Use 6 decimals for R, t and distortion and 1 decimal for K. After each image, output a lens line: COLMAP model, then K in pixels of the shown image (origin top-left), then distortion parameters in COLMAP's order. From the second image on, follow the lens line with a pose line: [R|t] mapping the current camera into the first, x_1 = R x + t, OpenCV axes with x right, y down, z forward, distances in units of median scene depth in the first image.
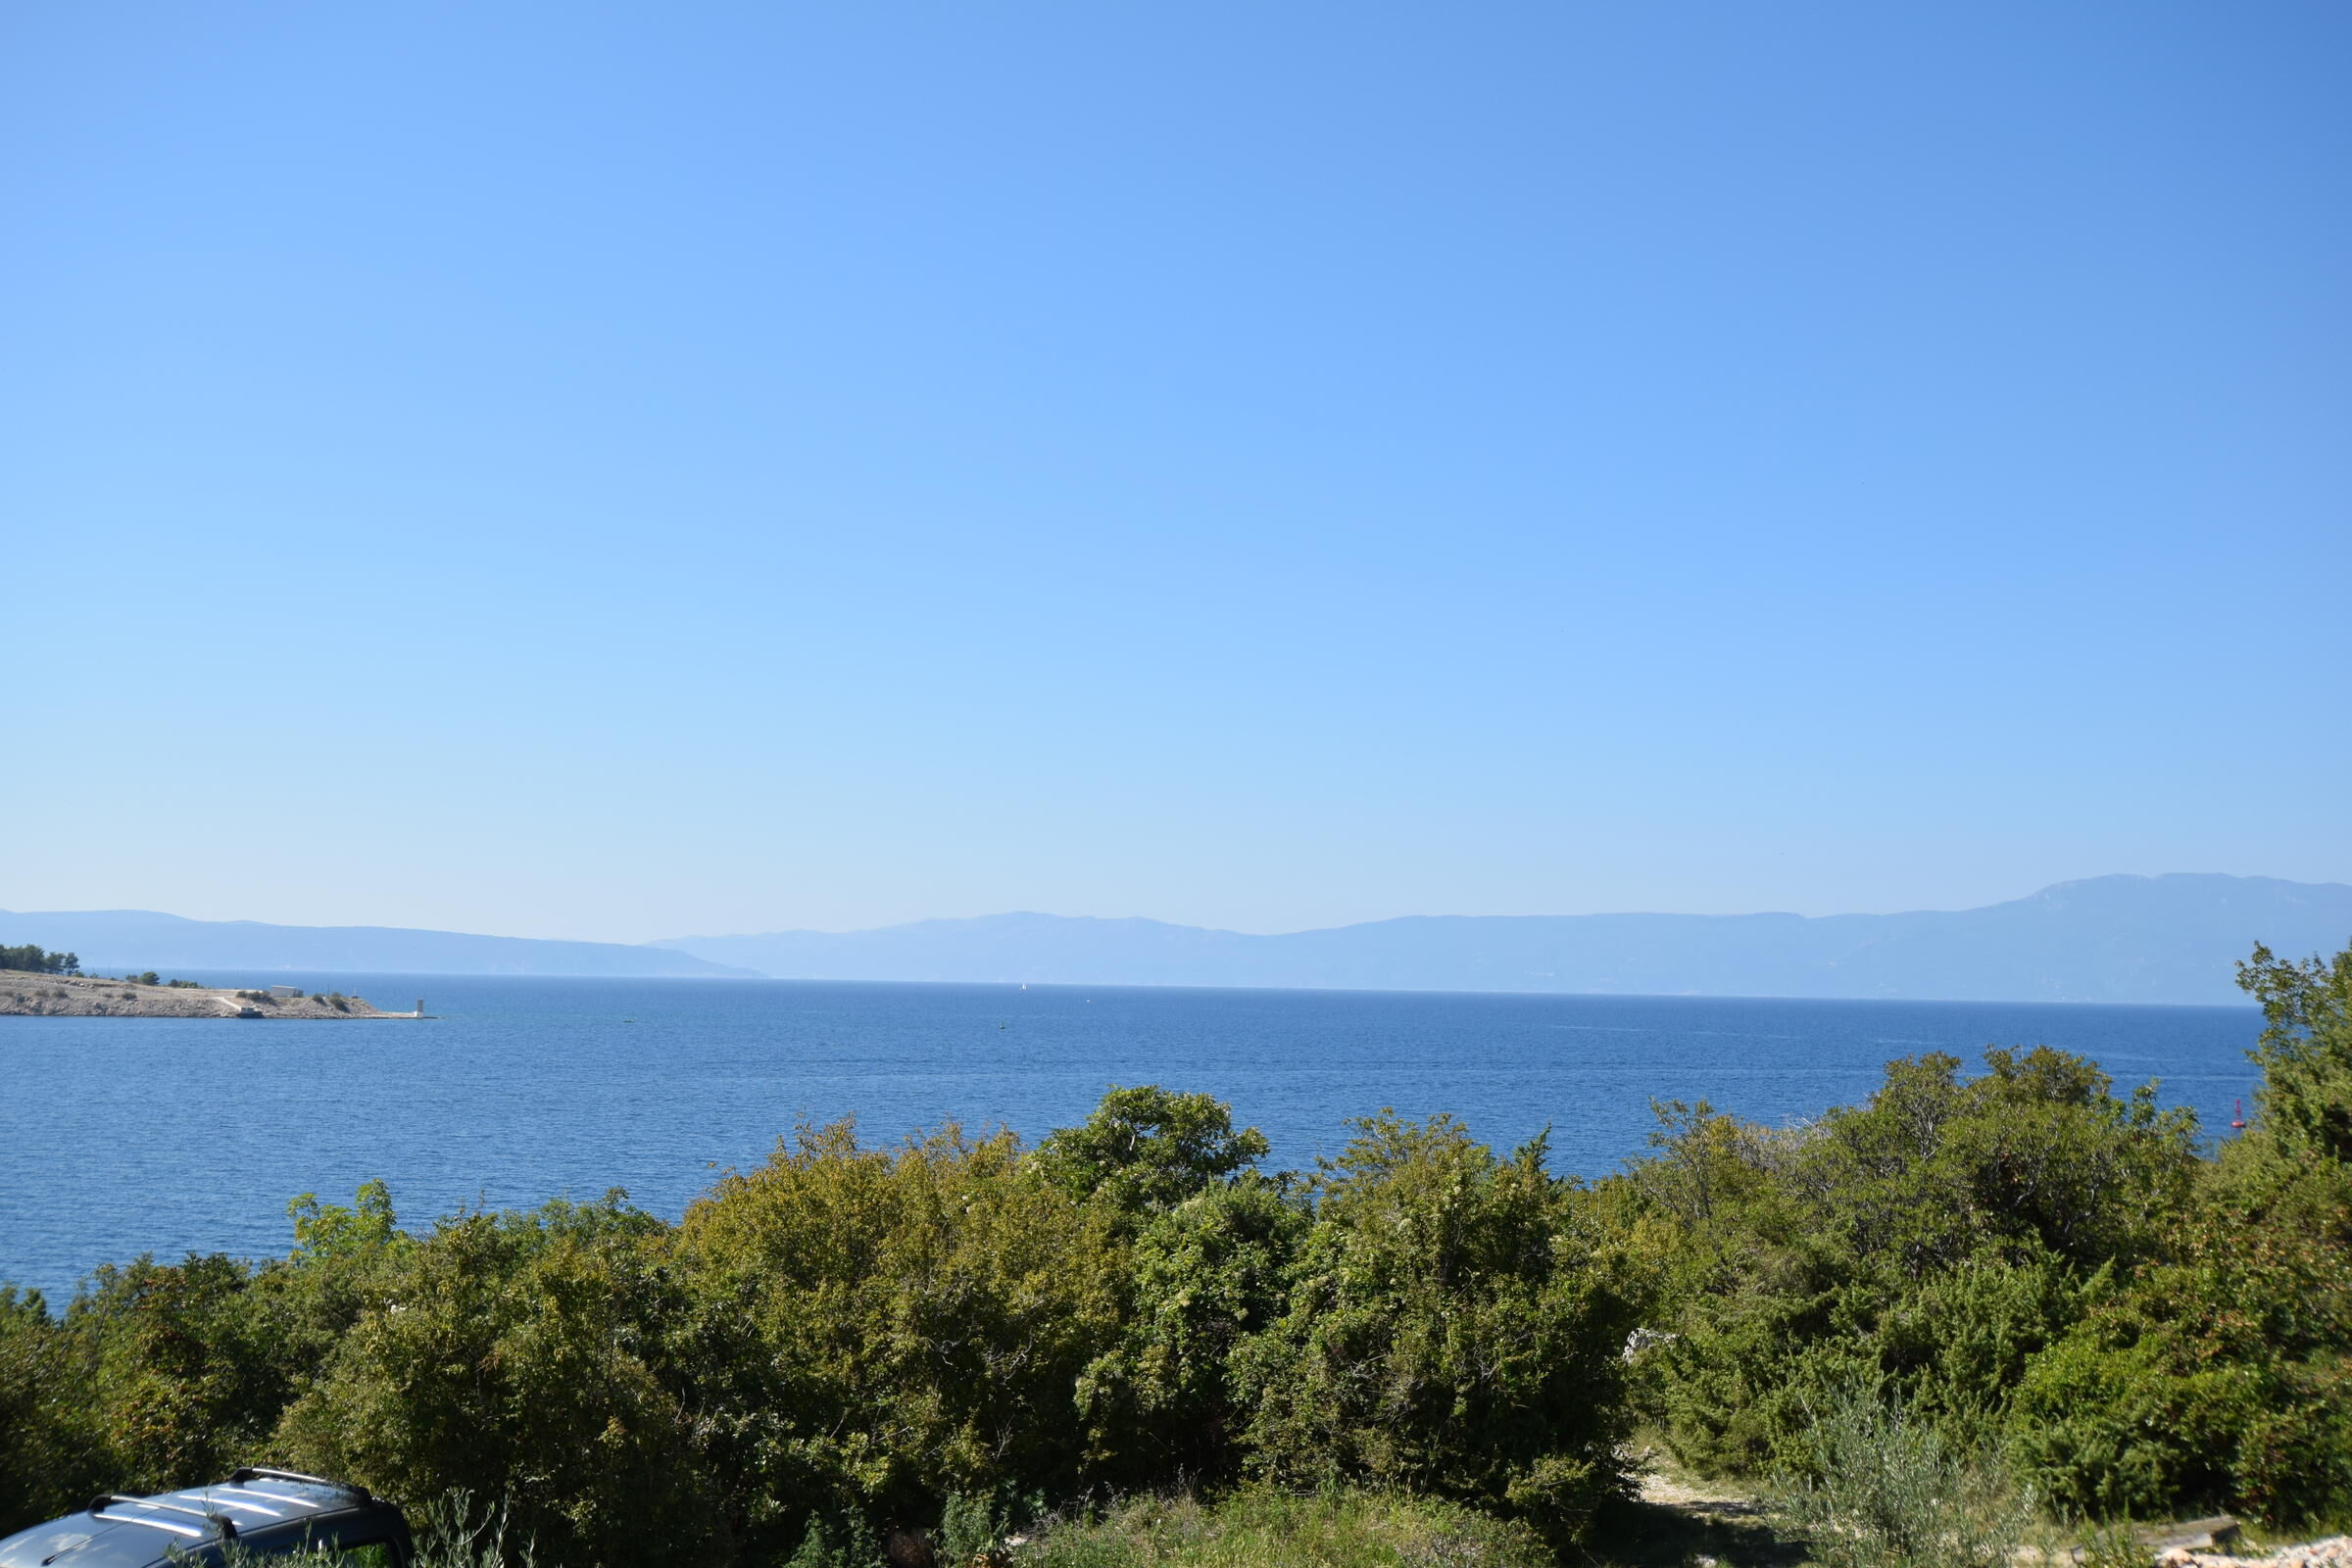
lens RADIAL K [[2391.8, 0, 1178.2], [0, 2391.8, 783.6], [0, 0, 1]] dist [-0.012524, 0.000000]
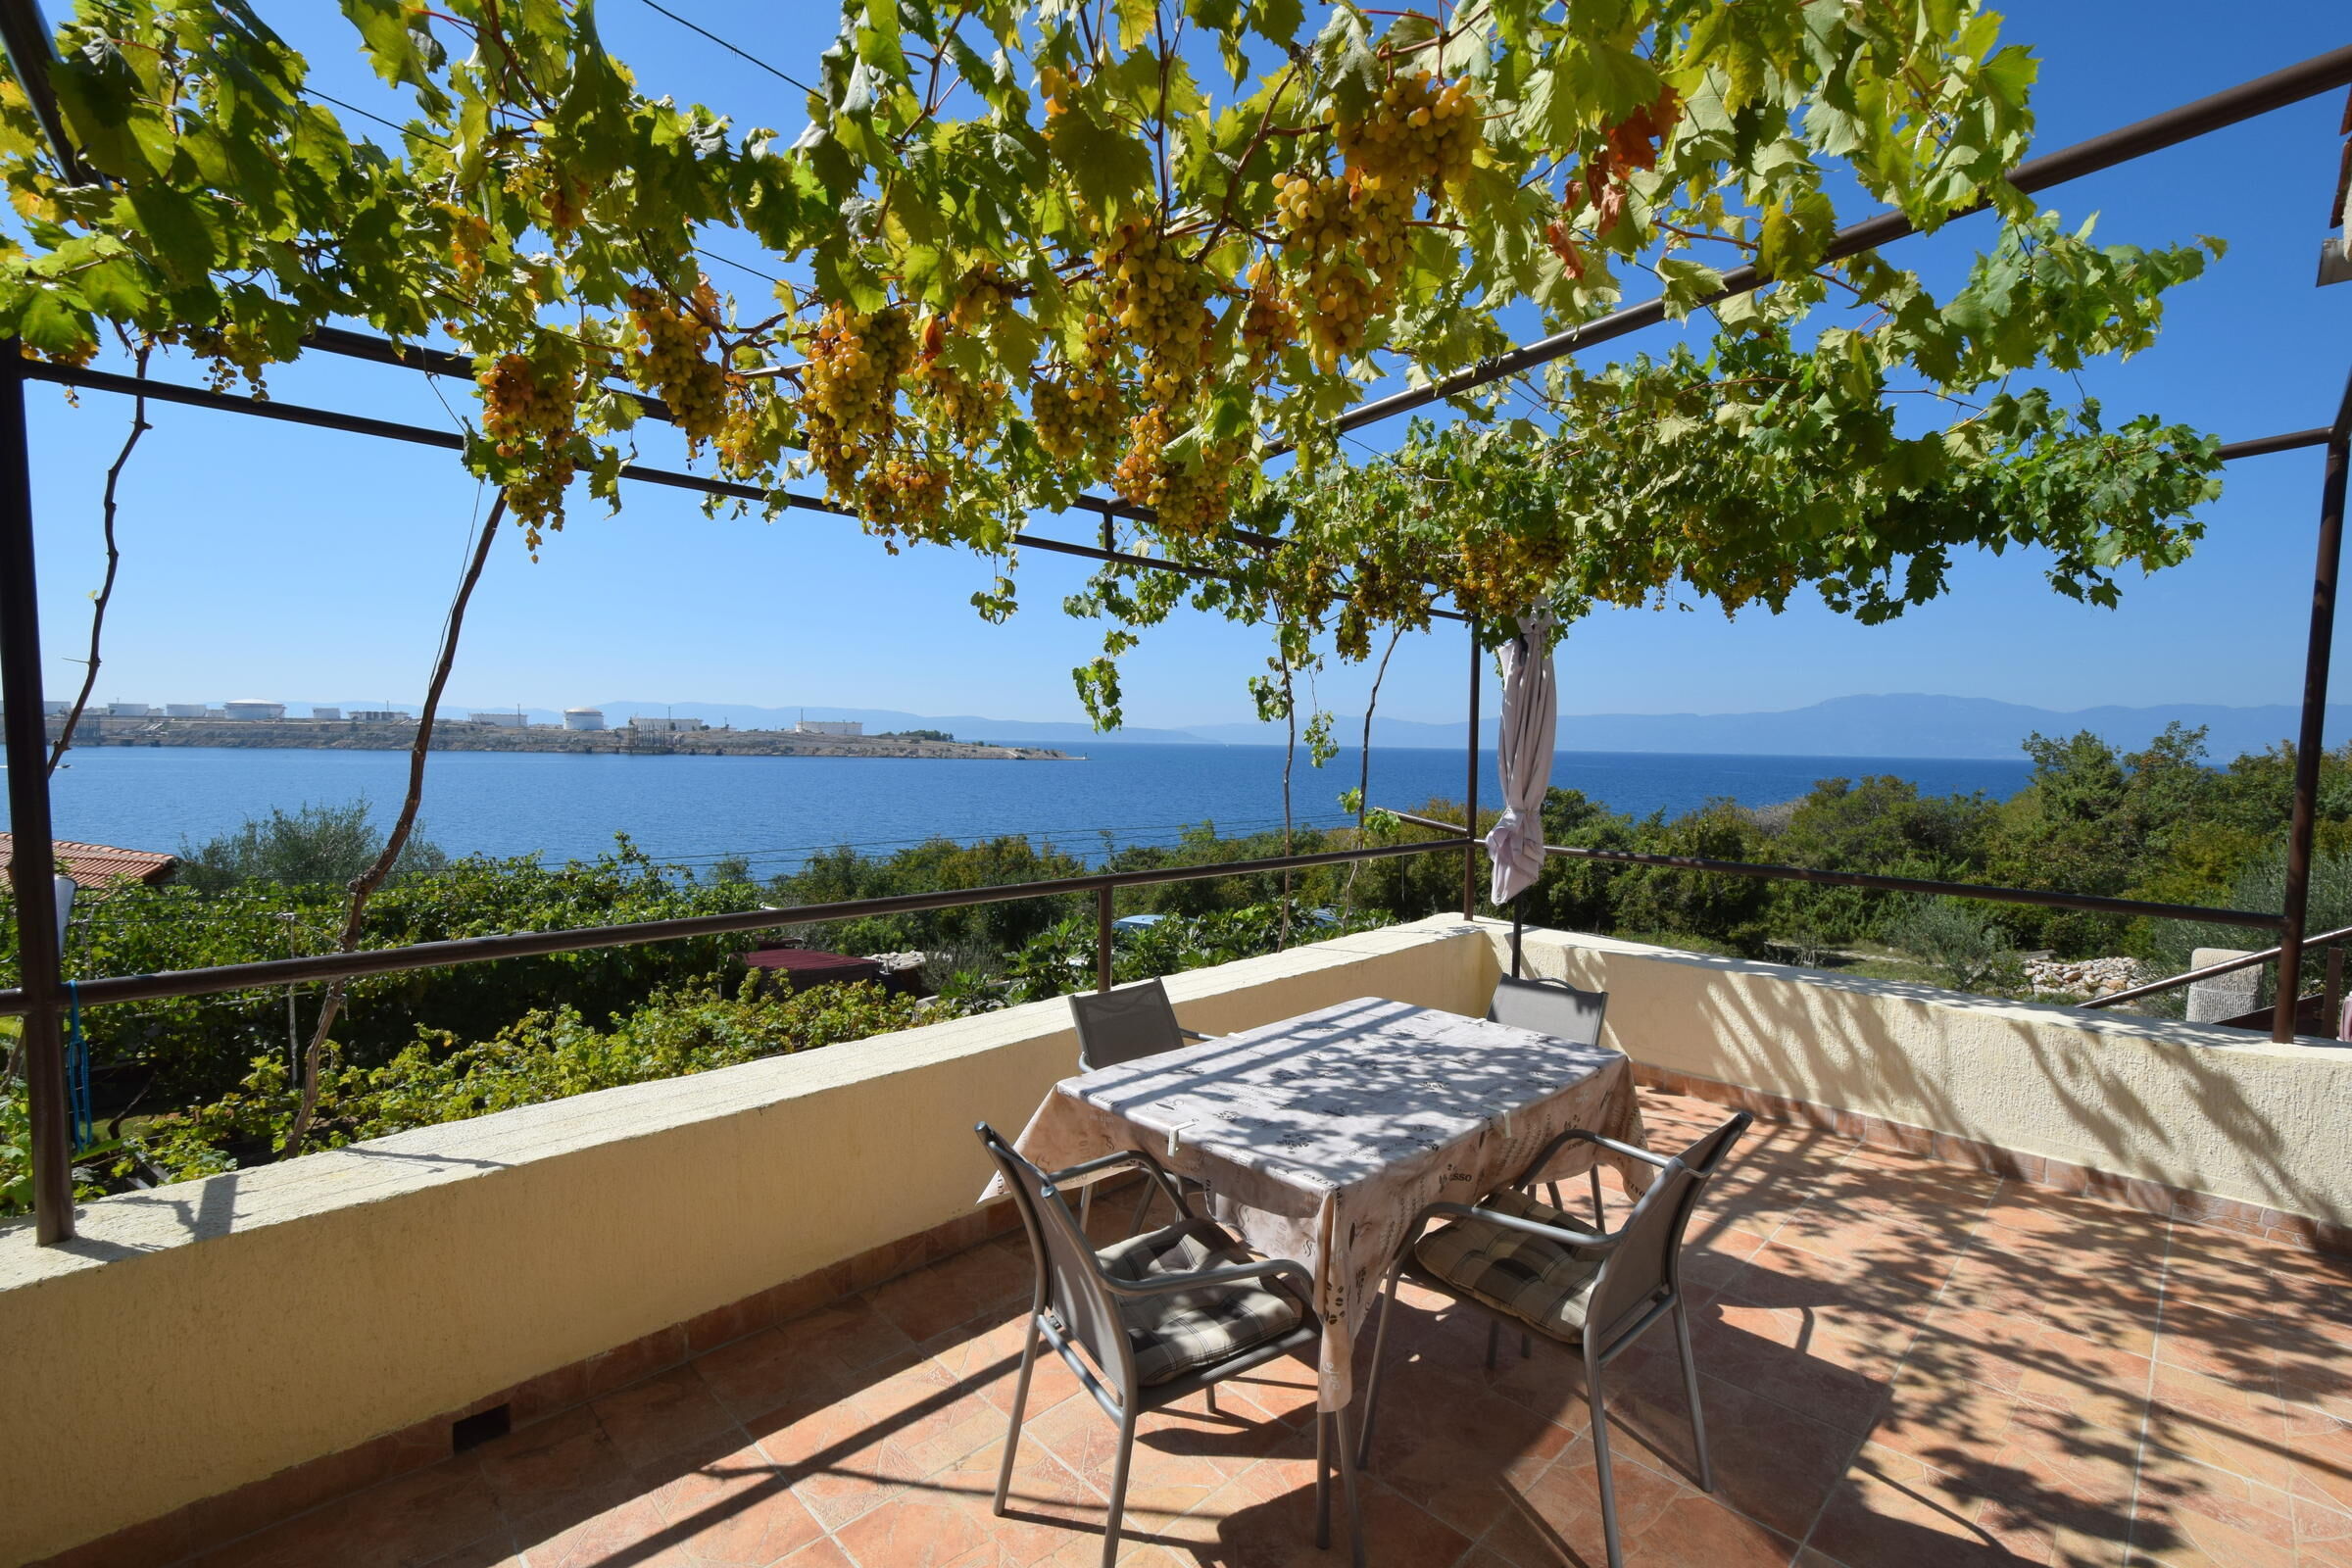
lens RADIAL K [[1036.2, 0, 1169.3], [0, 1036.2, 786.0], [0, 0, 1]] dist [0.004957, -0.005121]
pose [[0.977339, 0.009396, -0.211471, -0.198973], [0.016466, 0.992613, 0.120203, -0.020978], [0.211039, -0.120961, 0.969964, -0.221375]]
